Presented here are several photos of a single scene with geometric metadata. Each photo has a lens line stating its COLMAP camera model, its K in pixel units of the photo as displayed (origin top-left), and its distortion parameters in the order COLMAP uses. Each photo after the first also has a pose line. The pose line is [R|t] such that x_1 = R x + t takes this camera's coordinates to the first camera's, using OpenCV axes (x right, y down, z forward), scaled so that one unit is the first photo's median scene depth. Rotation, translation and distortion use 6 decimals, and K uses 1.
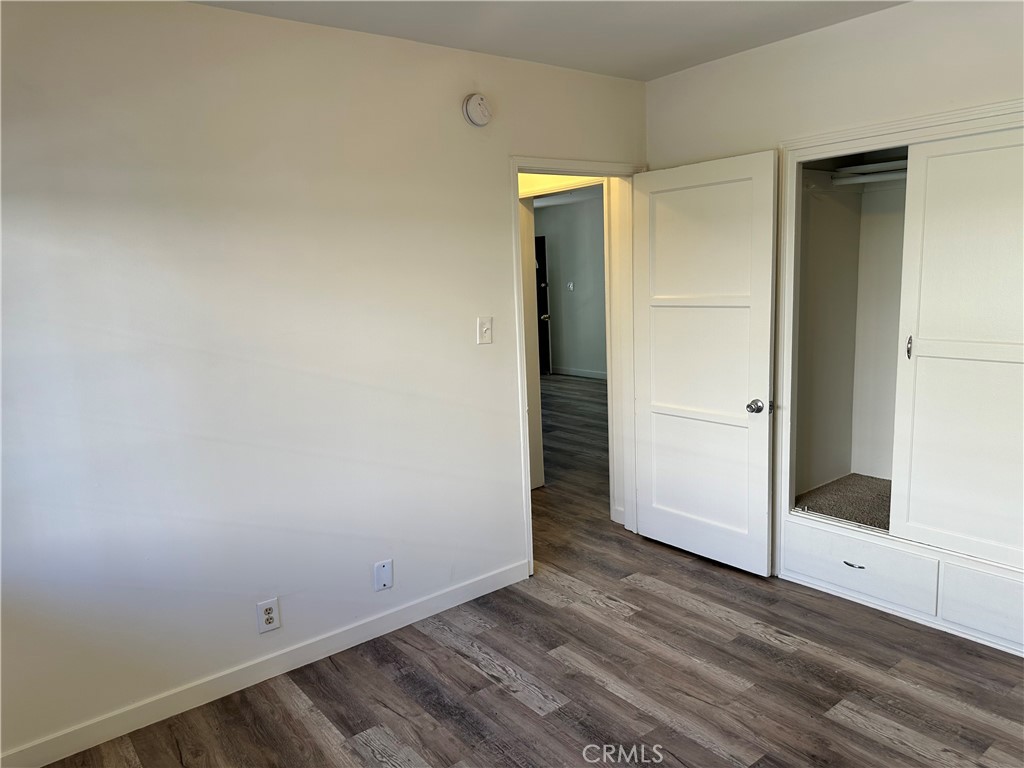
lens RADIAL K [[729.1, 0, 506.1], [0, 729.1, 385.8], [0, 0, 1]] dist [-0.007185, -0.008960]
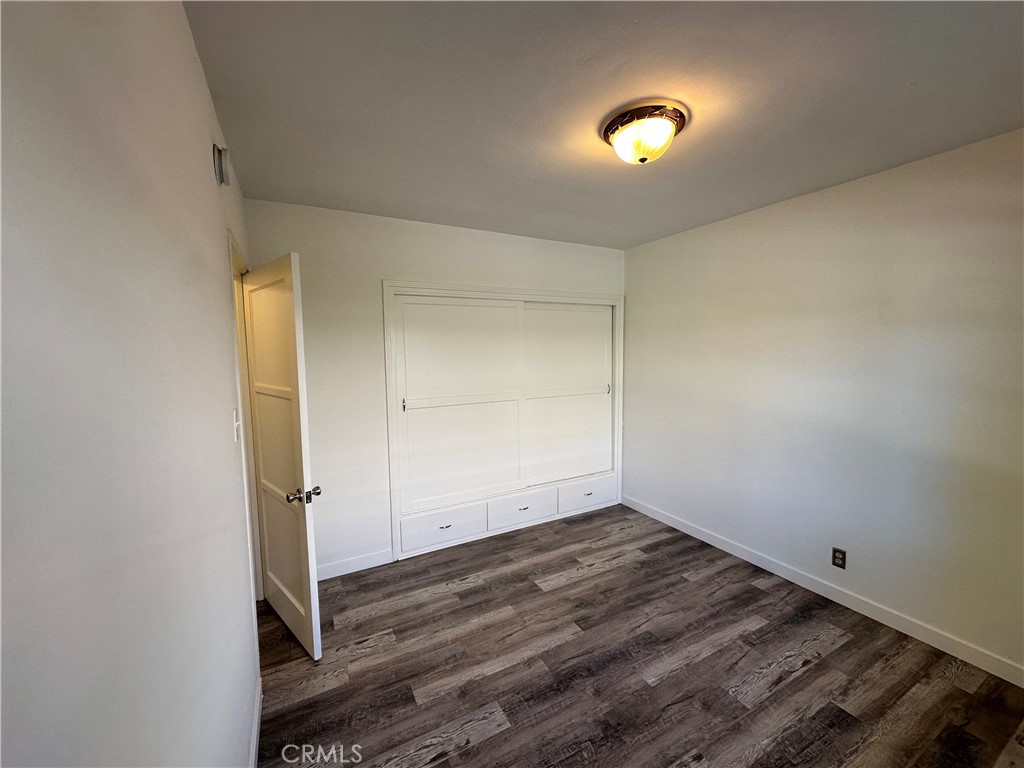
lens RADIAL K [[406.1, 0, 517.1], [0, 406.1, 385.2], [0, 0, 1]] dist [-0.001141, 0.000768]
pose [[0.155002, -0.045675, 0.986858, -0.531186], [0.163557, 0.986332, 0.019961, -0.098608], [-0.974281, 0.158314, 0.160354, 0.729703]]
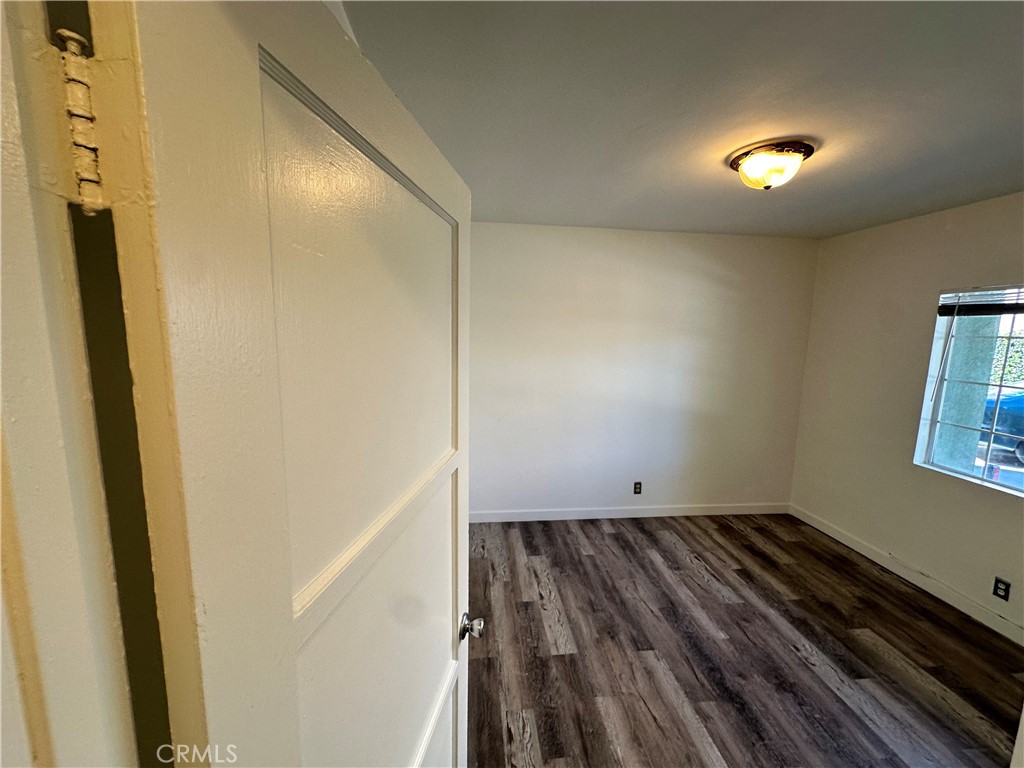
lens RADIAL K [[406.1, 0, 512.5], [0, 406.1, 384.0], [0, 0, 1]] dist [-0.001141, 0.000768]
pose [[-0.851189, -0.043566, 0.523048, 0.116392], [0.102628, 0.963498, 0.247264, -0.287452], [-0.514728, 0.264147, -0.815648, 1.449987]]
